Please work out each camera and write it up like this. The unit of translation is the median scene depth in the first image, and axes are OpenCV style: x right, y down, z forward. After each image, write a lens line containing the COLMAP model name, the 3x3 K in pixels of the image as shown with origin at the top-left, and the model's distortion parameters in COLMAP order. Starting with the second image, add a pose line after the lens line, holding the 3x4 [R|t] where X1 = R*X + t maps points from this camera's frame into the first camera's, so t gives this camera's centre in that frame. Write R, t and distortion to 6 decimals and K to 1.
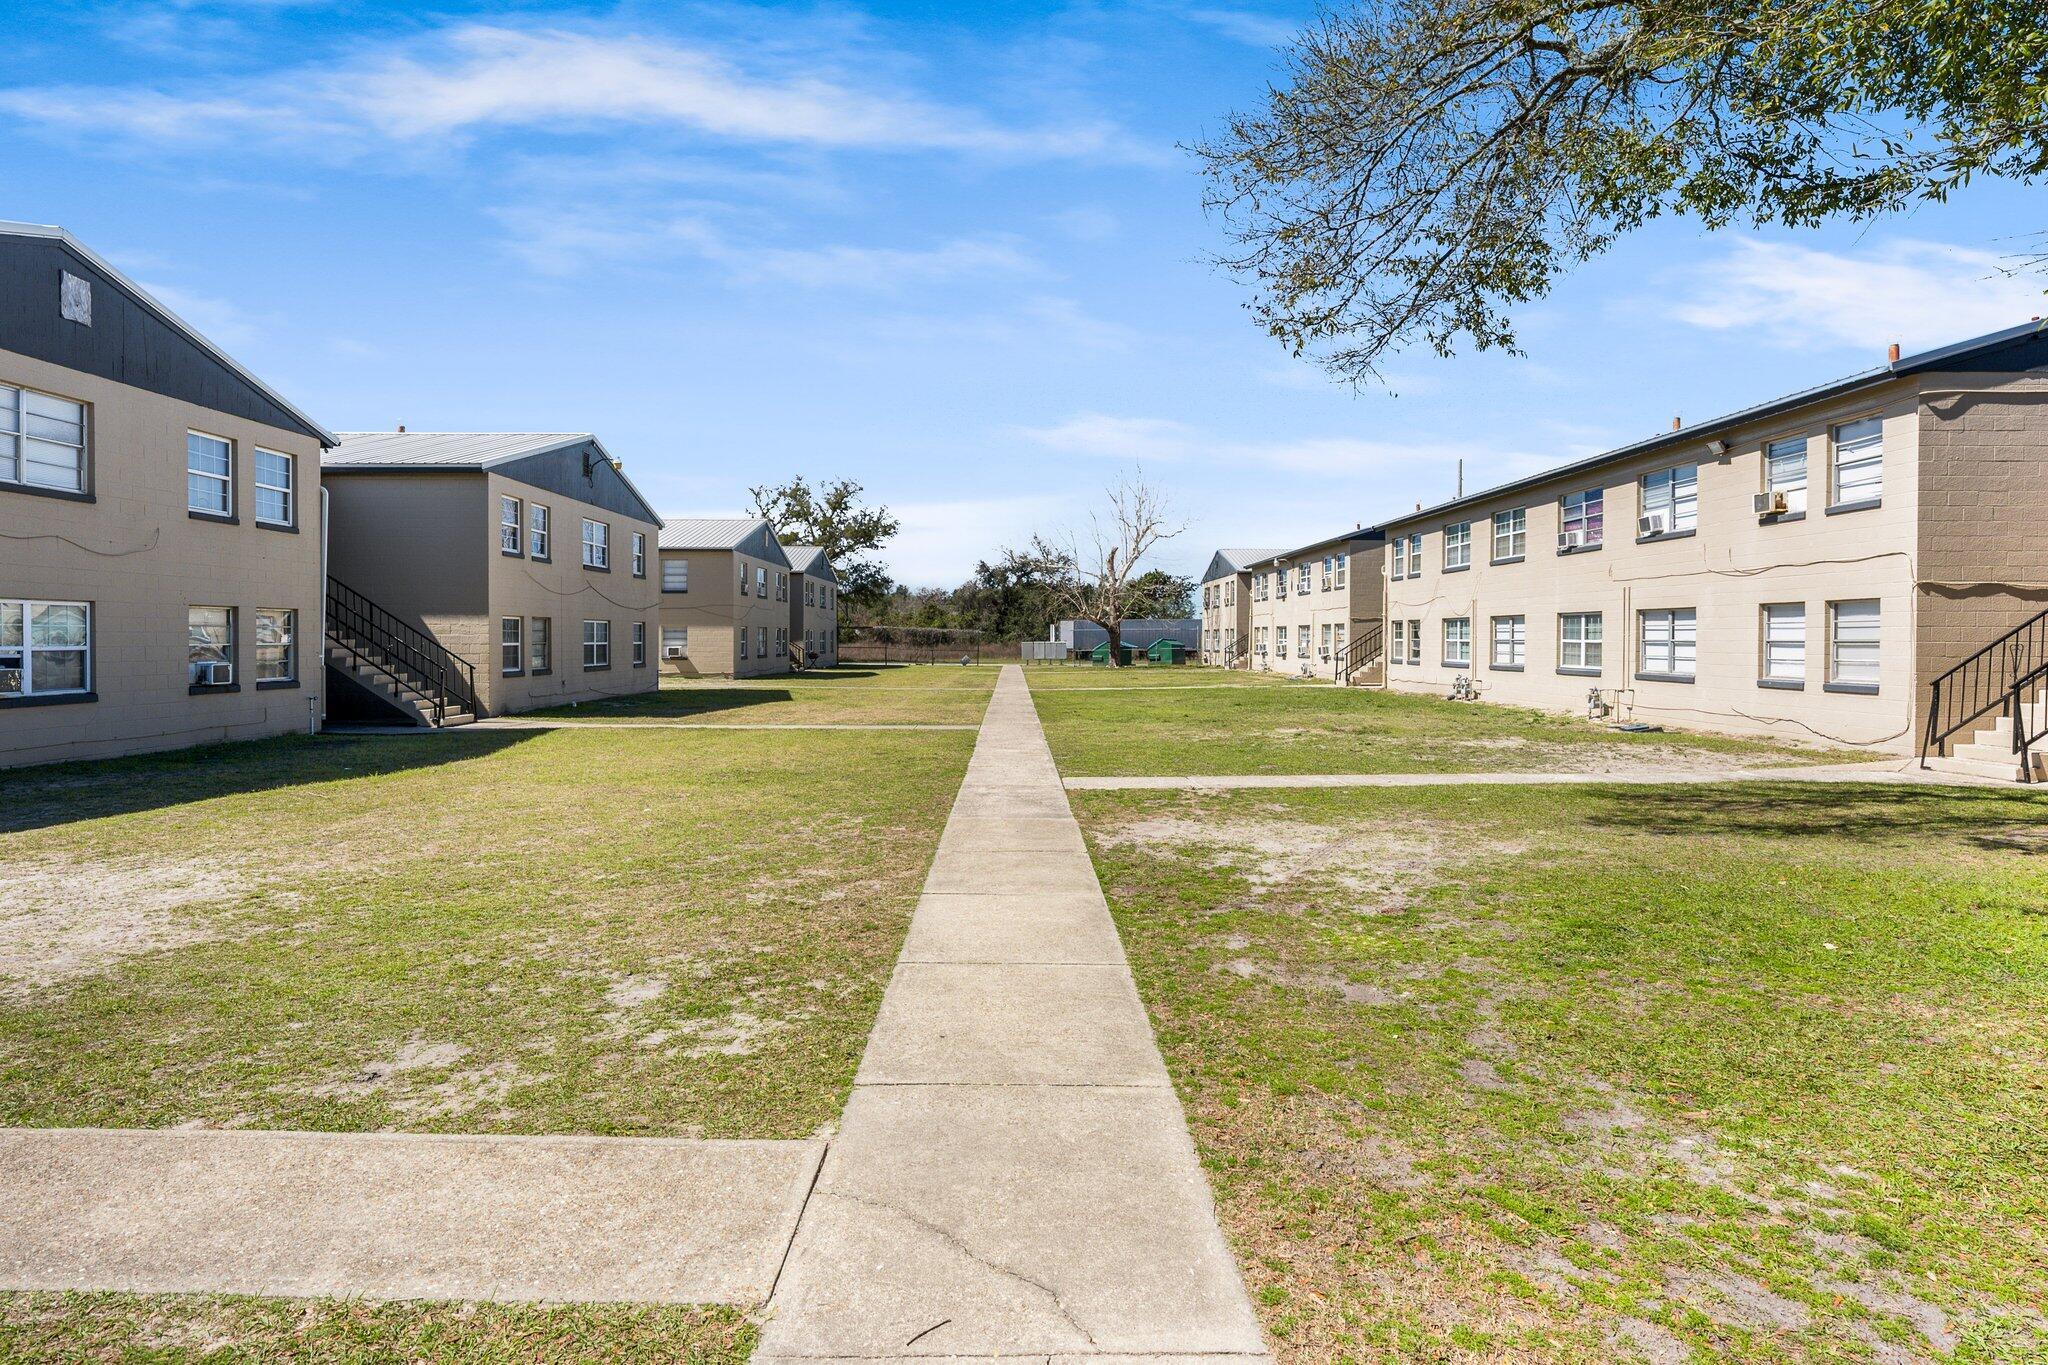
lens RADIAL K [[1048.9, 0, 1121.0], [0, 1048.9, 663.5], [0, 0, 1]] dist [-0.000802, 0.000645]
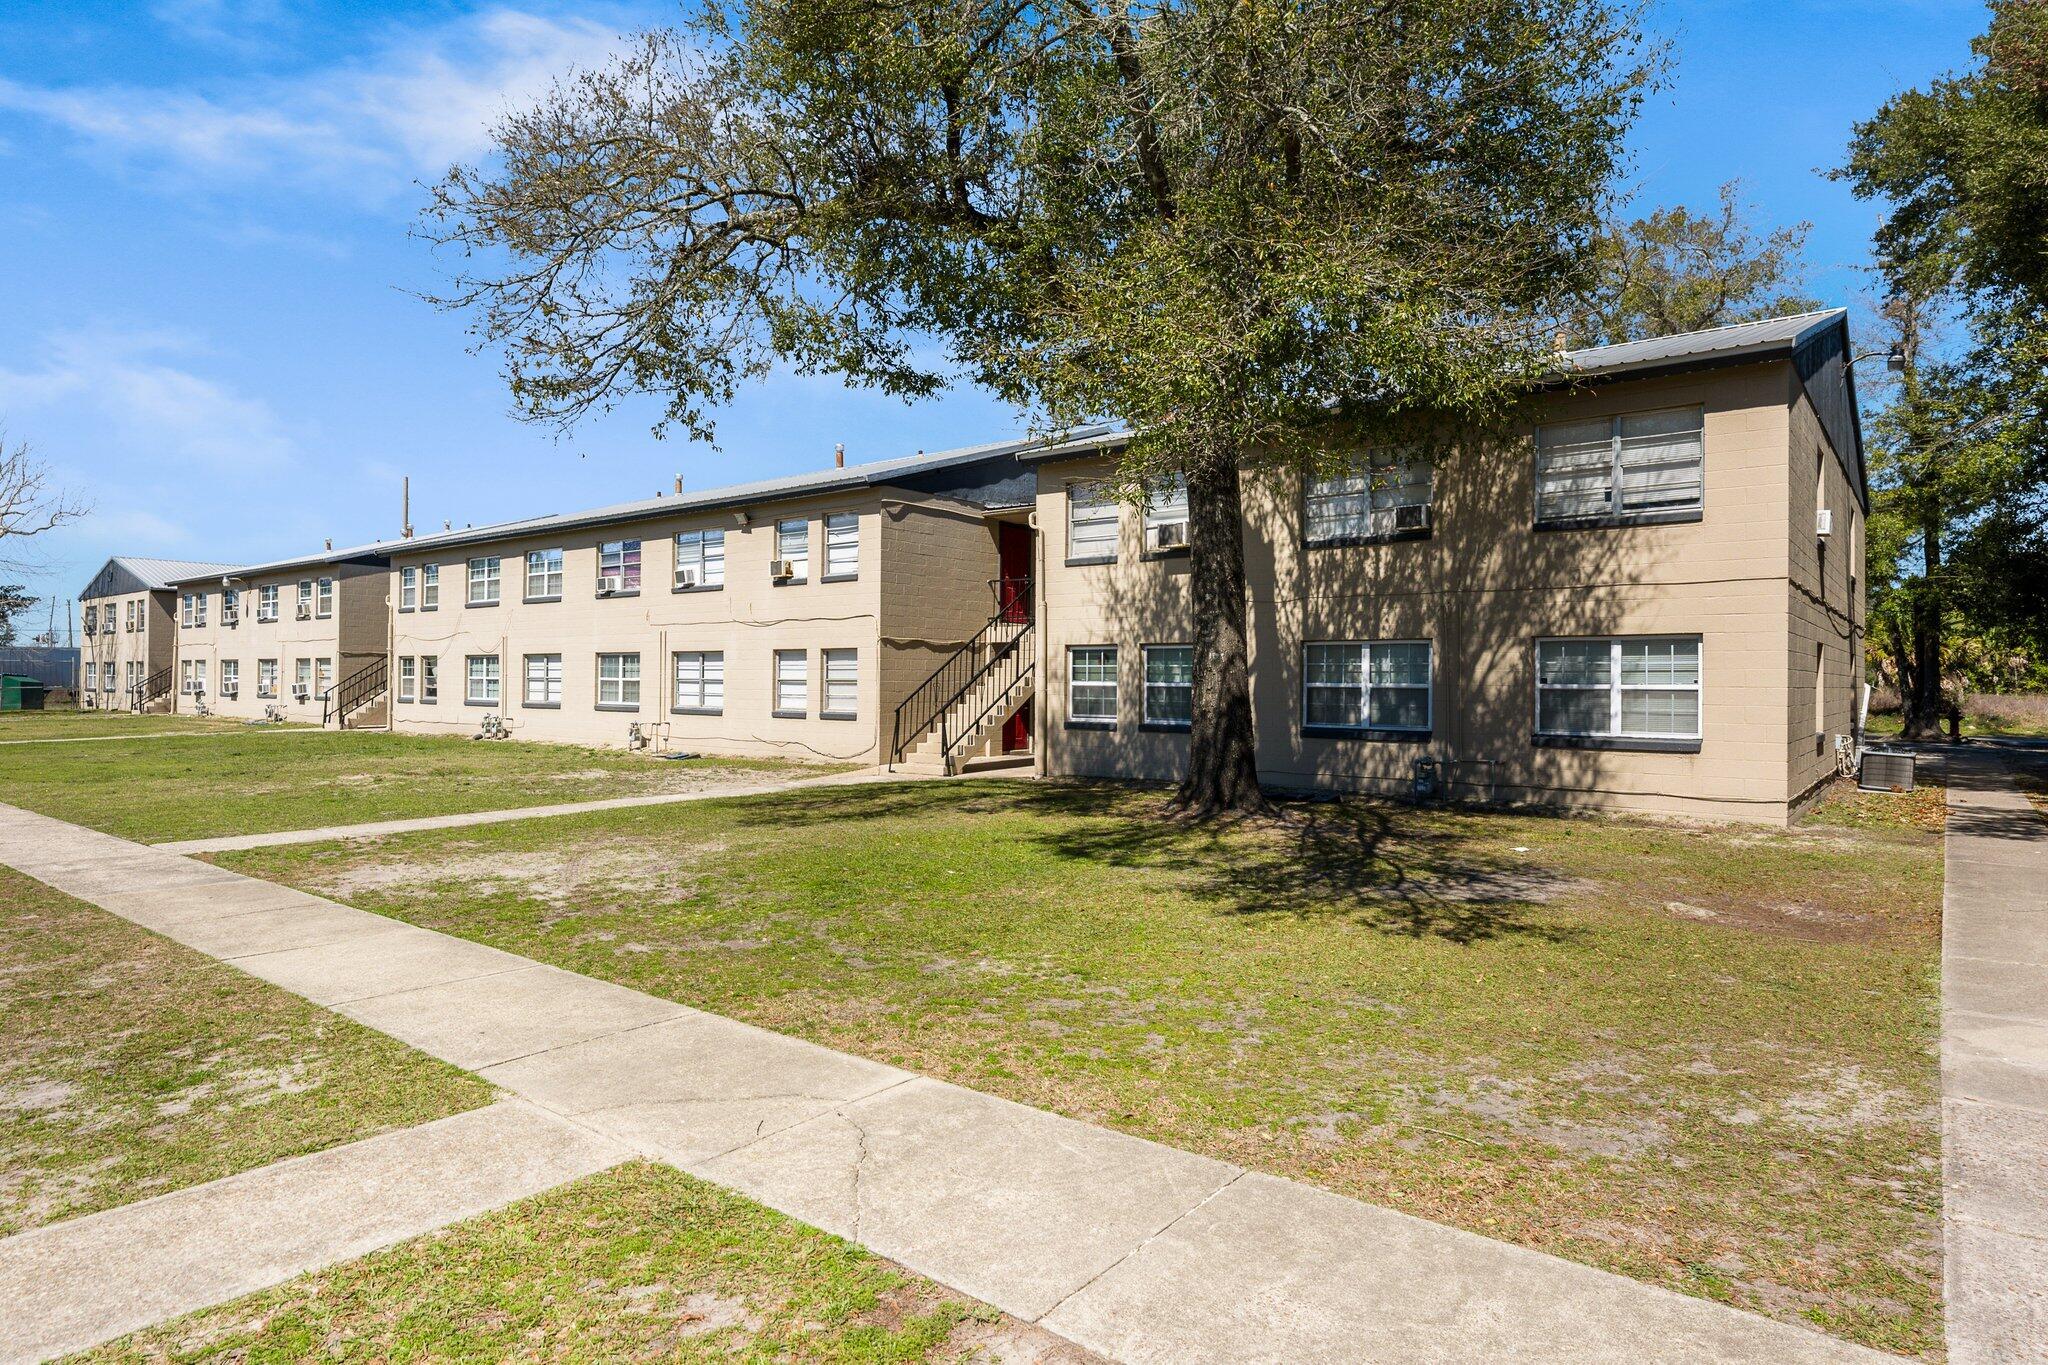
lens RADIAL K [[1178.3, 0, 1025.2], [0, 1178.3, 704.5], [0, 0, 1]] dist [0.006524, 0.001068]
pose [[0.616603, -0.014322, 0.787144, -0.321500], [0.013468, 0.999880, 0.007643, 0.001280], [-0.787159, 0.005888, 0.616722, -0.095314]]
